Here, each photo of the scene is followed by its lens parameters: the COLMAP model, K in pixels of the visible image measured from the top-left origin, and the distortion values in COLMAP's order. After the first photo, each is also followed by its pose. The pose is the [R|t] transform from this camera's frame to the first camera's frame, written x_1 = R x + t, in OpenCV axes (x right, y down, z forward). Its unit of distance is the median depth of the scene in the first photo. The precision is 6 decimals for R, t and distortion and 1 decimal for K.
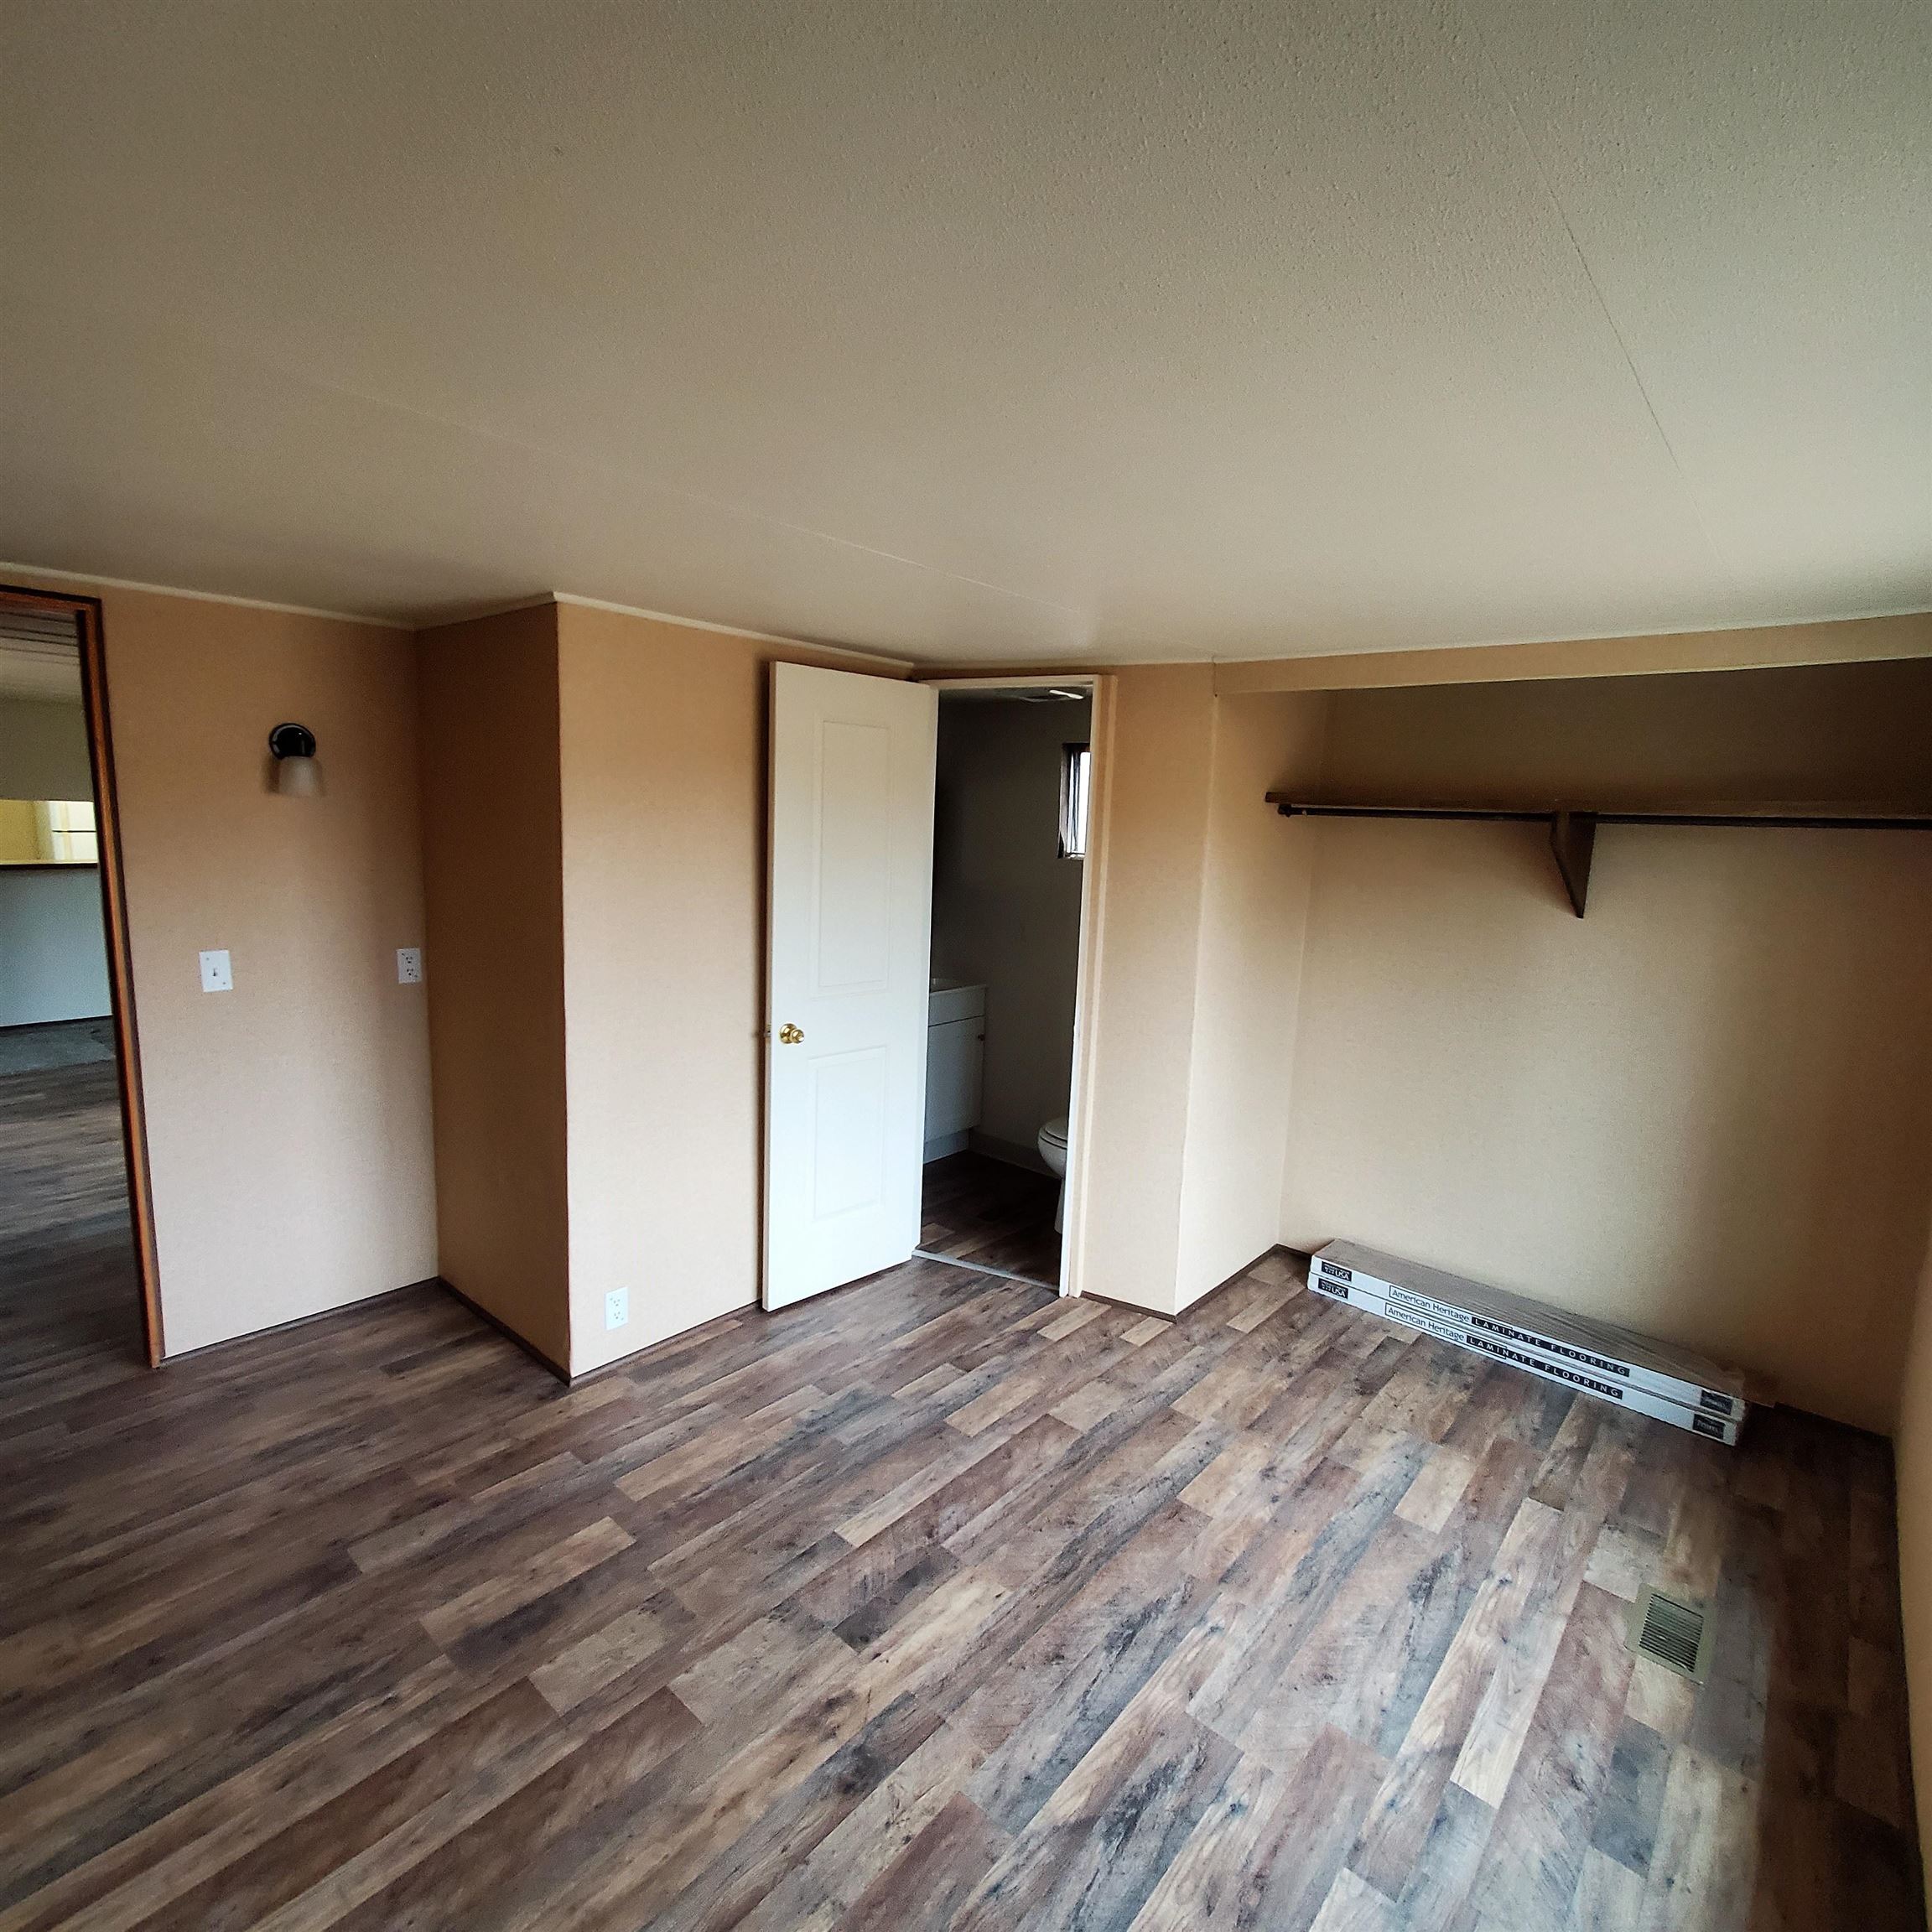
lens RADIAL K [[1015.5, 0, 954.6], [0, 1015.5, 977.8], [0, 0, 1]] dist [0.006980, -0.001792]
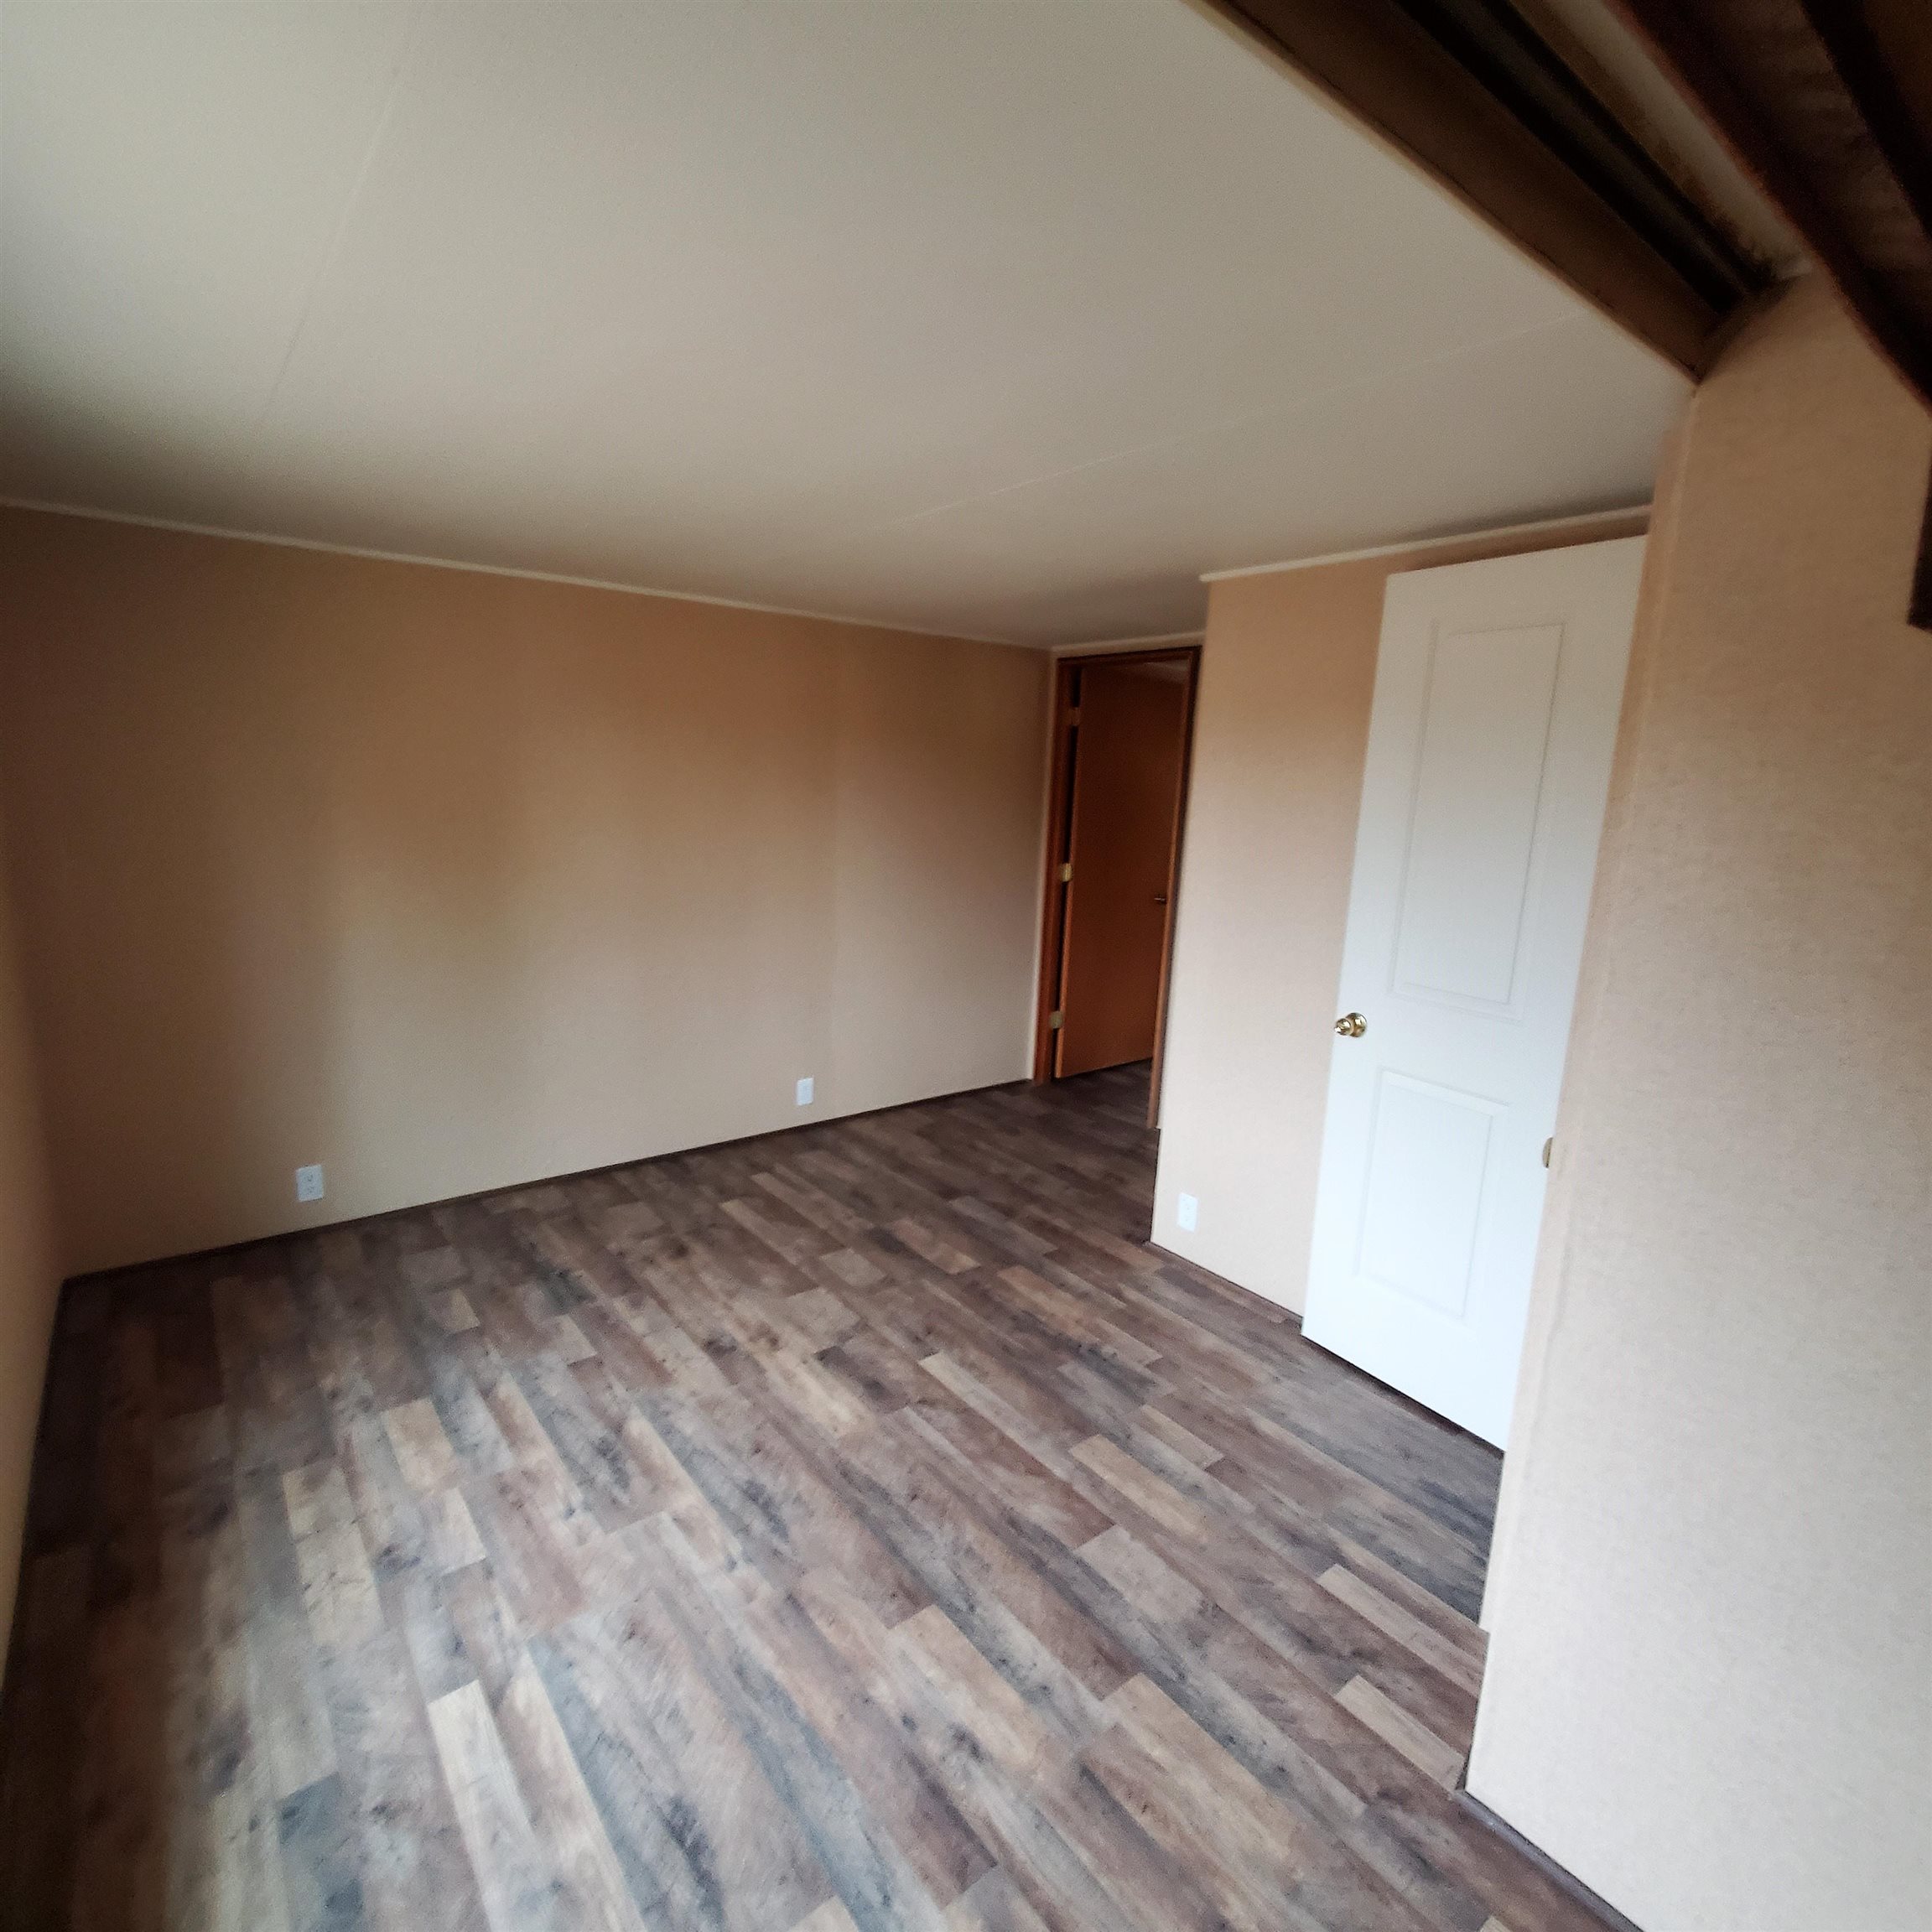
lens RADIAL K [[1015.5, 0, 965.1], [0, 1015.5, 974.4], [0, 0, 1]] dist [0.006980, -0.001792]
pose [[-0.176588, 0.145316, -0.973499, 0.951719], [-0.211207, 0.960409, 0.181674, -0.093996], [0.961358, 0.237691, -0.138905, 1.086395]]
